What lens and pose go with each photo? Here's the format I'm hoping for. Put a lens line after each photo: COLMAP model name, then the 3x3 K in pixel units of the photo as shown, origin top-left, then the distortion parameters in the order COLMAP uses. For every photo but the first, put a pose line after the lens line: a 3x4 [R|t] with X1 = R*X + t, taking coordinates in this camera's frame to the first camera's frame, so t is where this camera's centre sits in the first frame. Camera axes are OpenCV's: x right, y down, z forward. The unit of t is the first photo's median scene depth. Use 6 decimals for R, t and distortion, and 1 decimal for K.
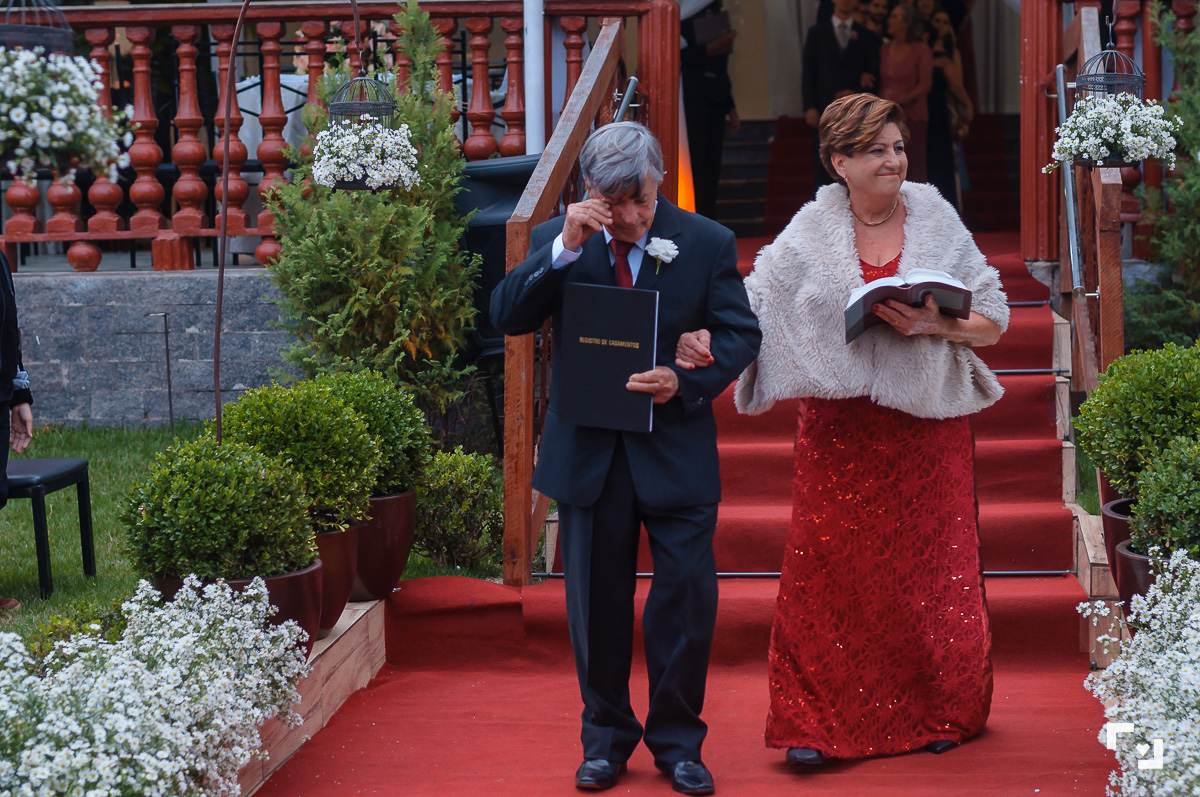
lens RADIAL K [[3104.9, 0, 600.0], [0, 3104.9, 398.5], [0, 0, 1]] dist [-0.137855, 0.129772]
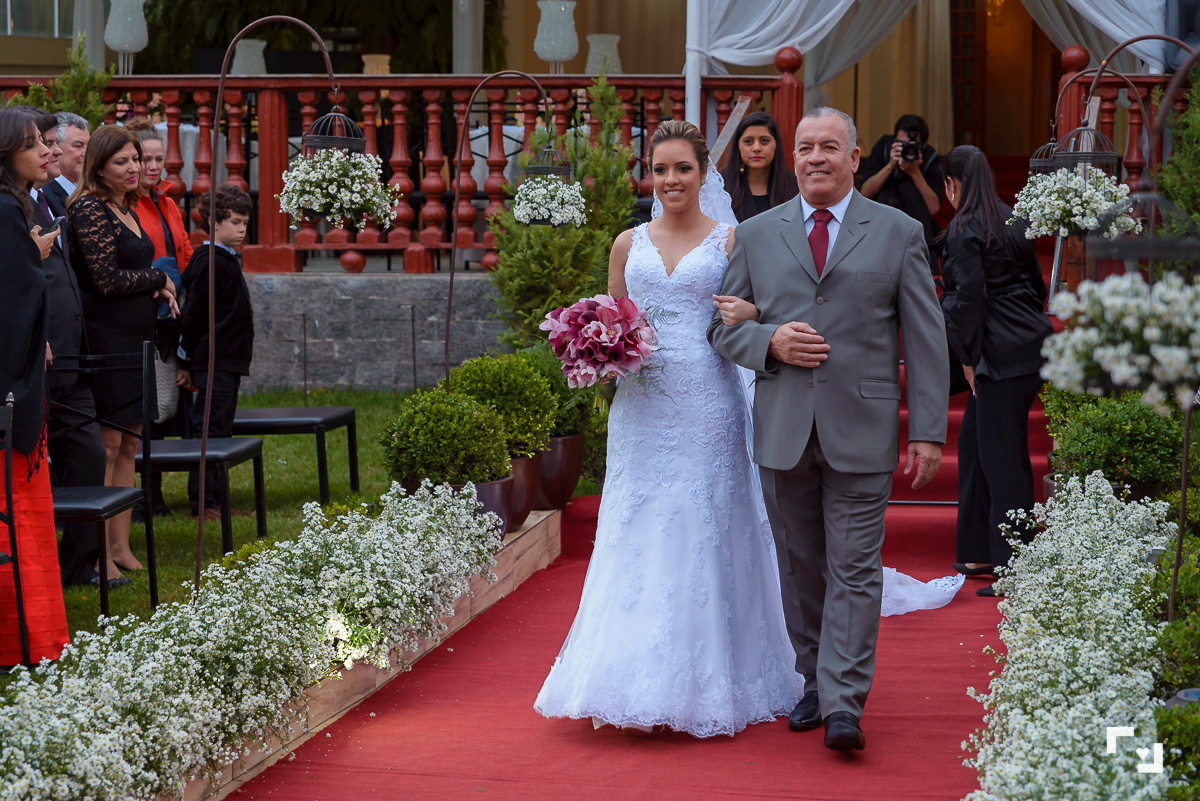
lens RADIAL K [[2439.0, 0, 600.4], [0, 2439.0, 342.9], [0, 0, 1]] dist [-0.349688, -0.067458]
pose [[0.997802, 0.023602, -0.061927, 0.018301], [-0.024506, 0.999603, -0.013880, 0.003657], [0.061575, 0.015367, 0.997984, -0.133842]]
